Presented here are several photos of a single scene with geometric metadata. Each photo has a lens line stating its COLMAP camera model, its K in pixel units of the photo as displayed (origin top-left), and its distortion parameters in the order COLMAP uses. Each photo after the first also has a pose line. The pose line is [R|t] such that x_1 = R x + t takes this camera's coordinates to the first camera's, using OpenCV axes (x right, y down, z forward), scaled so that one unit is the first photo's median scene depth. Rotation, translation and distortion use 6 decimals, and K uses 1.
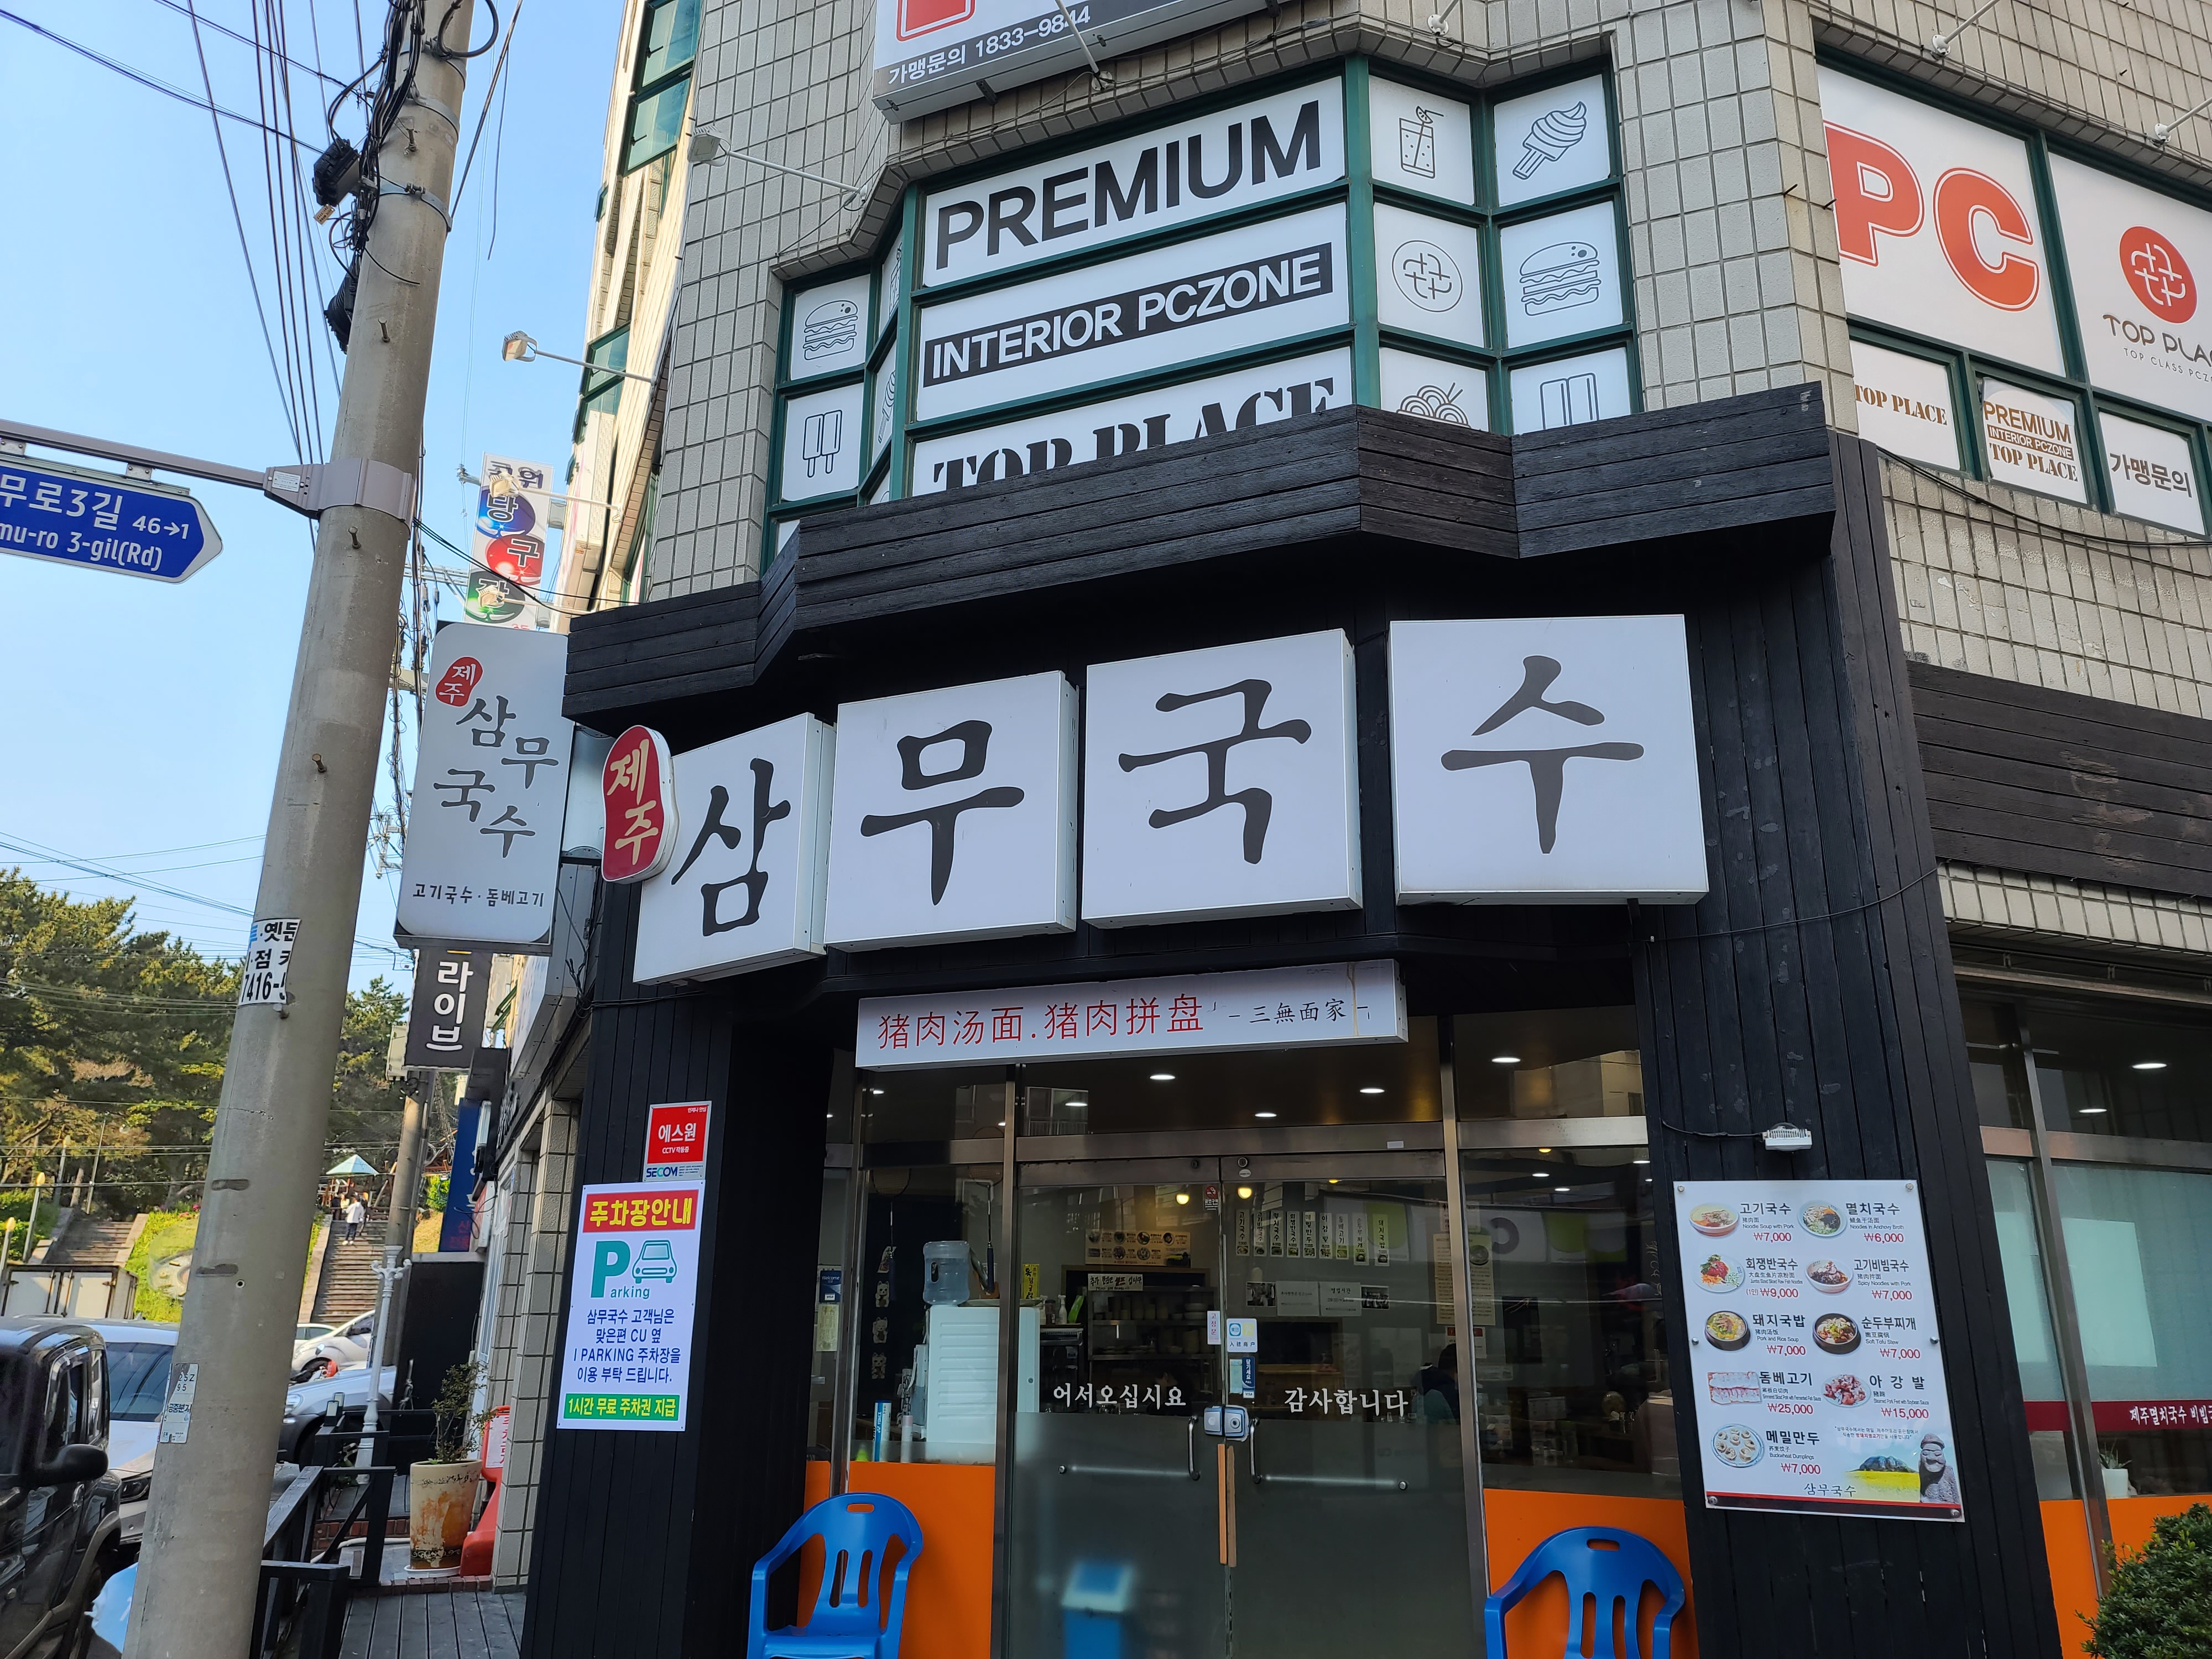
lens RADIAL K [[1591.9, 0, 1110.0], [0, 1591.9, 827.6], [0, 0, 1]] dist [0.081973, -0.079847]
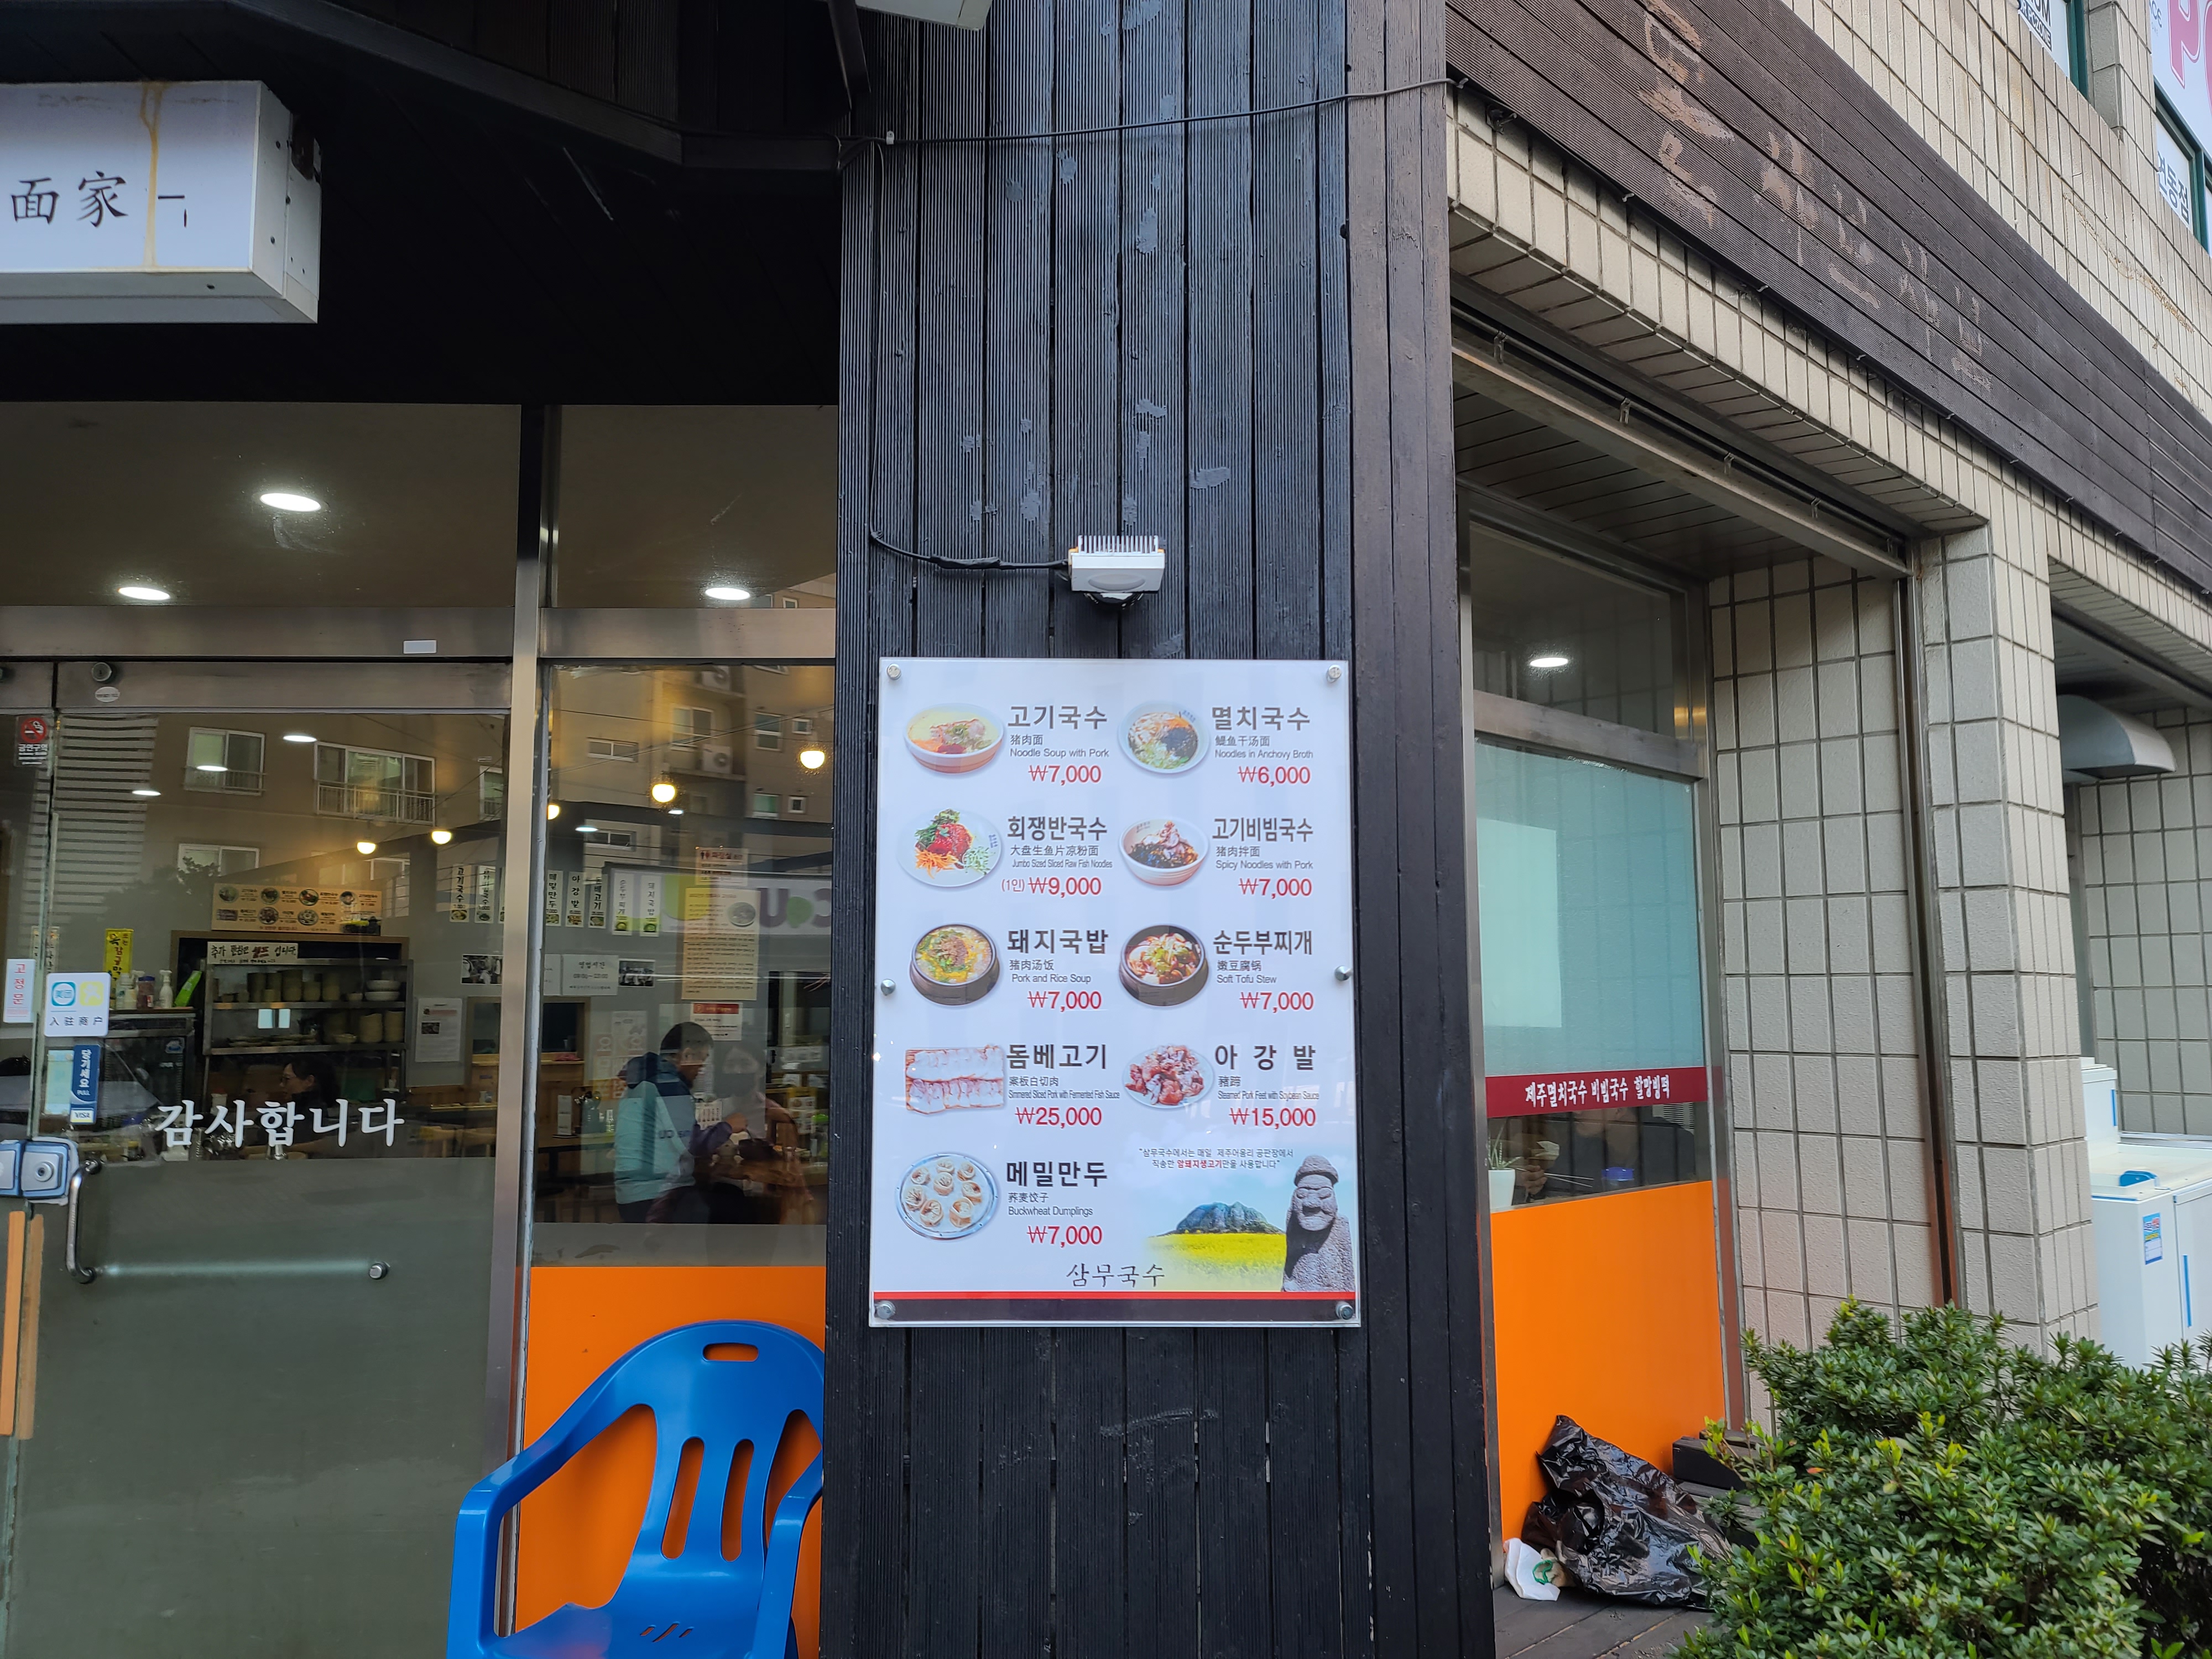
lens RADIAL K [[1591.9, 0, 1110.0], [0, 1591.9, 827.6], [0, 0, 1]] dist [0.081973, -0.079847]
pose [[0.926238, 0.034153, 0.375390, 0.166834], [-0.102787, 0.981030, 0.164363, 0.128725], [-0.362655, -0.190824, 0.912177, 0.381451]]
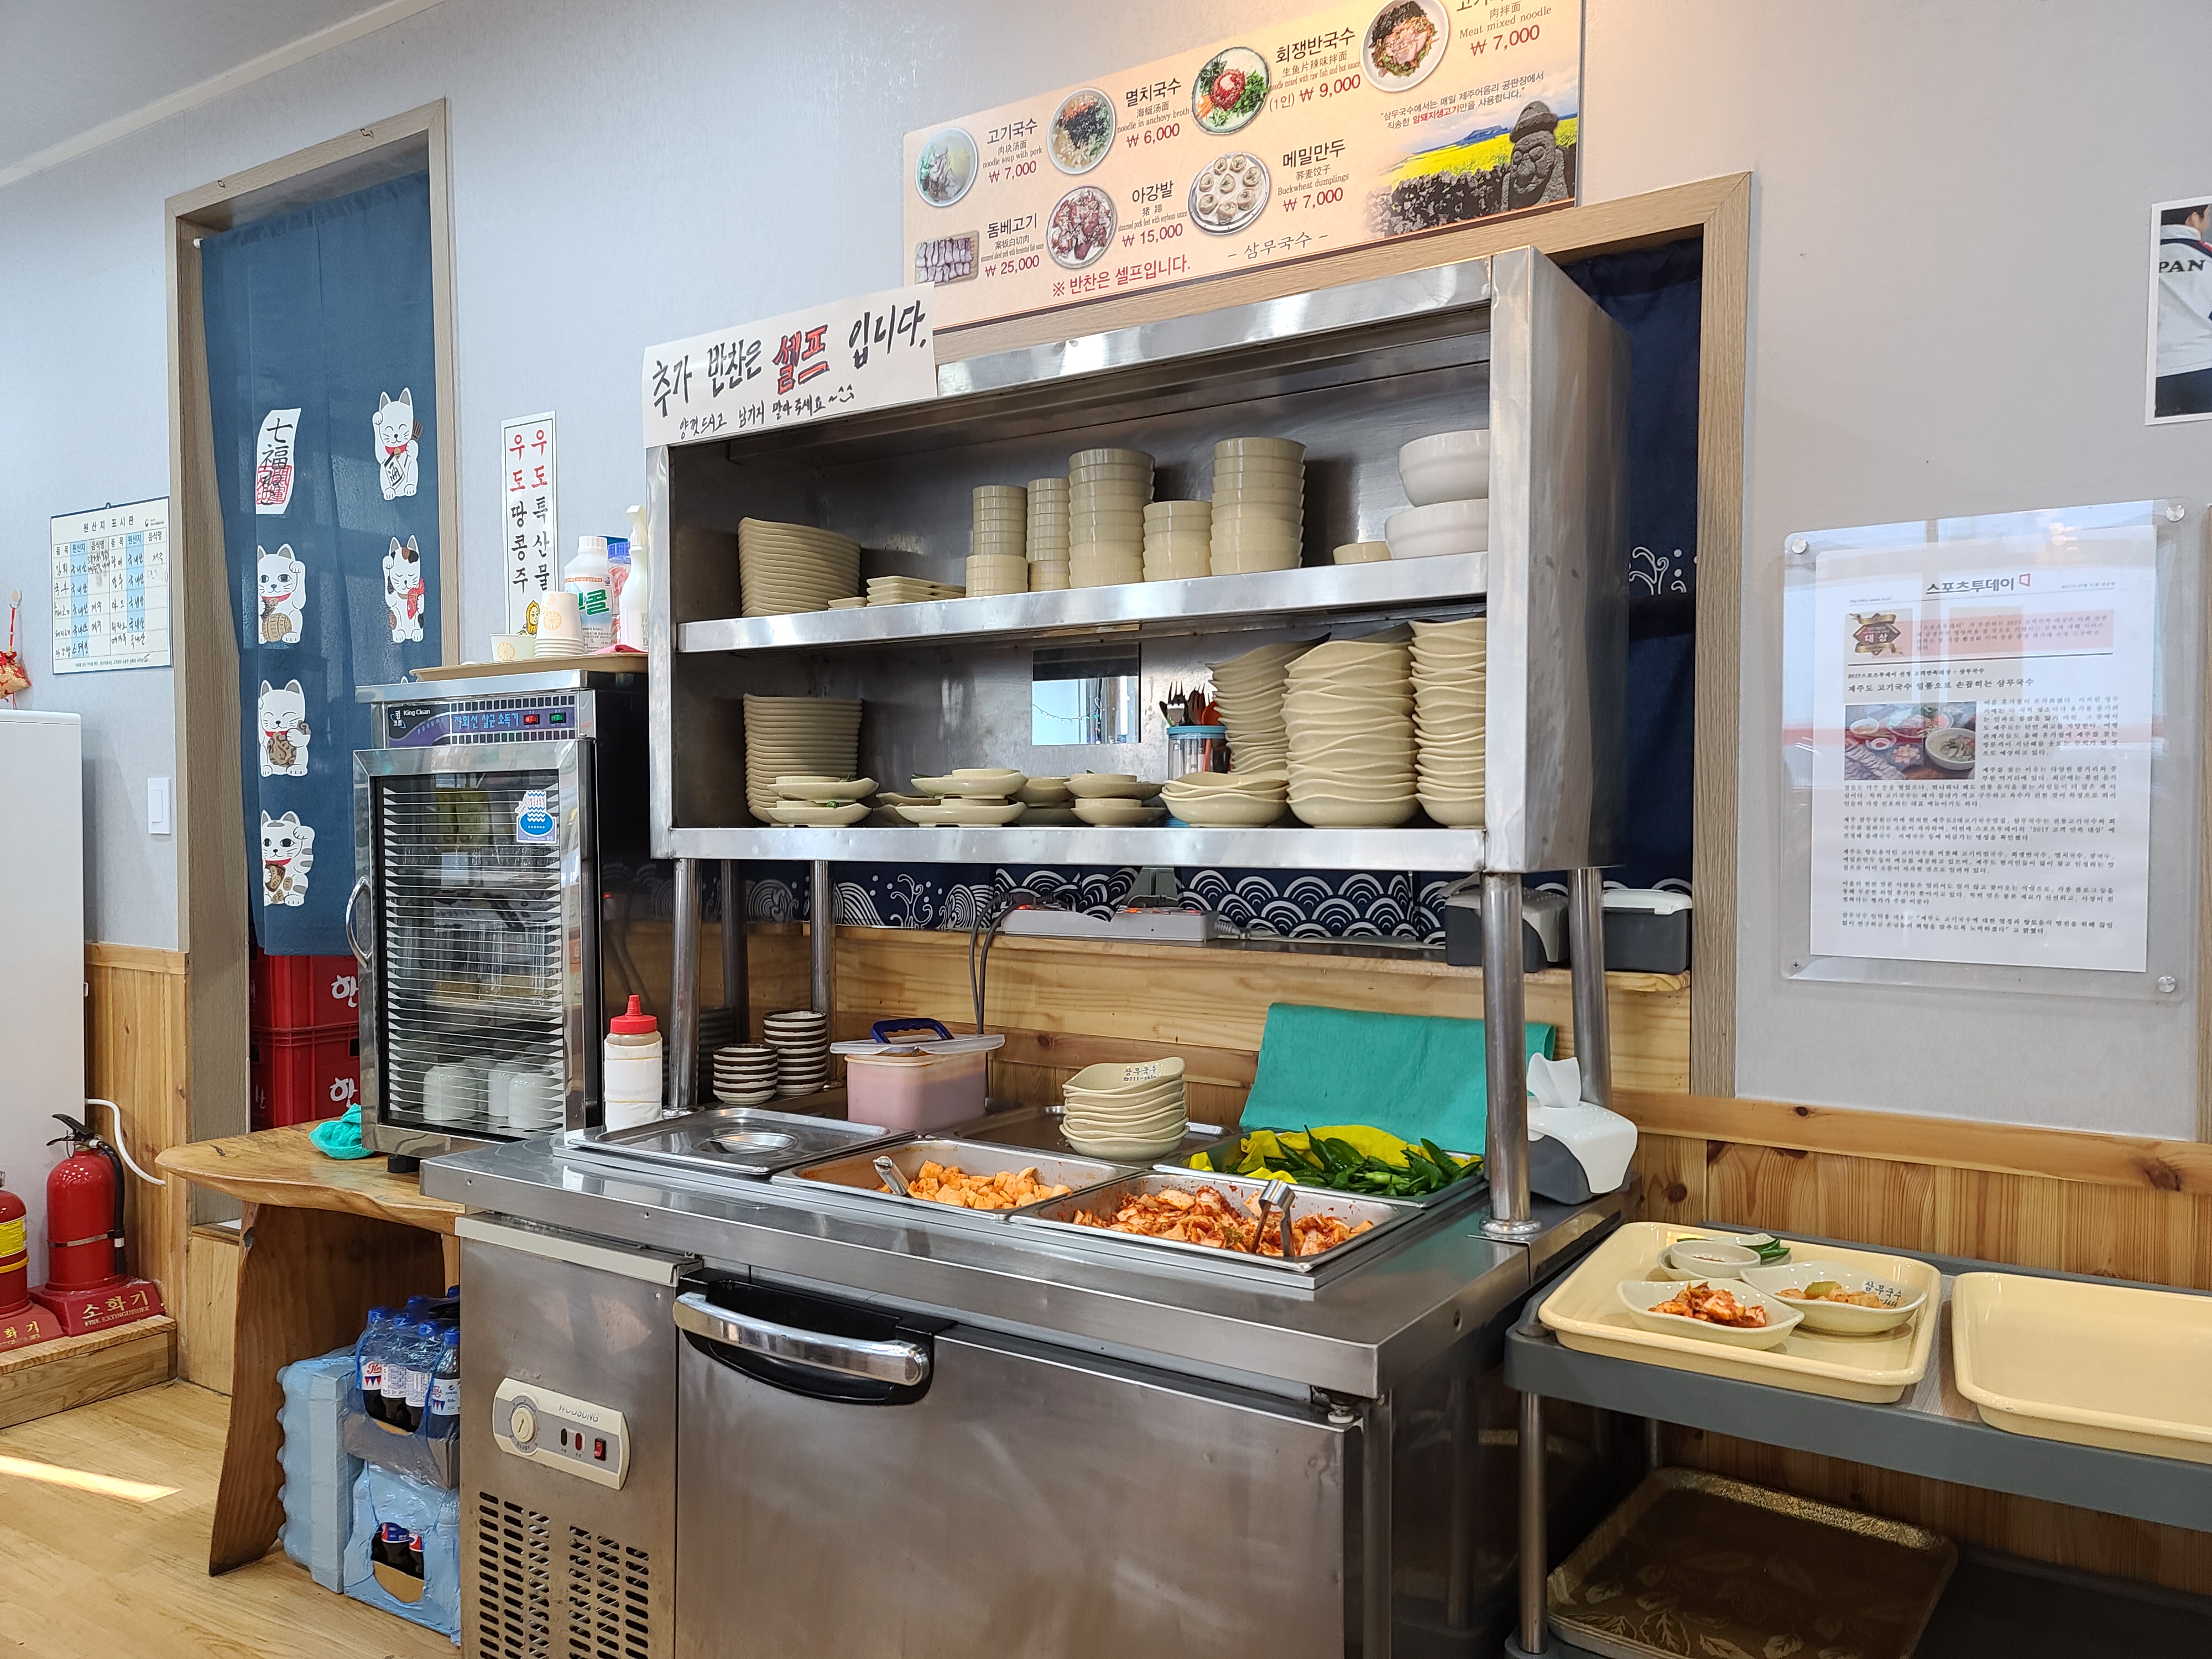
lens RADIAL K [[1591.9, 0, 1110.0], [0, 1591.9, 827.6], [0, 0, 1]] dist [0.081973, -0.079847]
pose [[0.570807, 0.008849, -0.821037, 0.275891], [0.241569, 0.953876, 0.178226, 0.590223], [0.784744, -0.300070, 0.542342, 1.802023]]
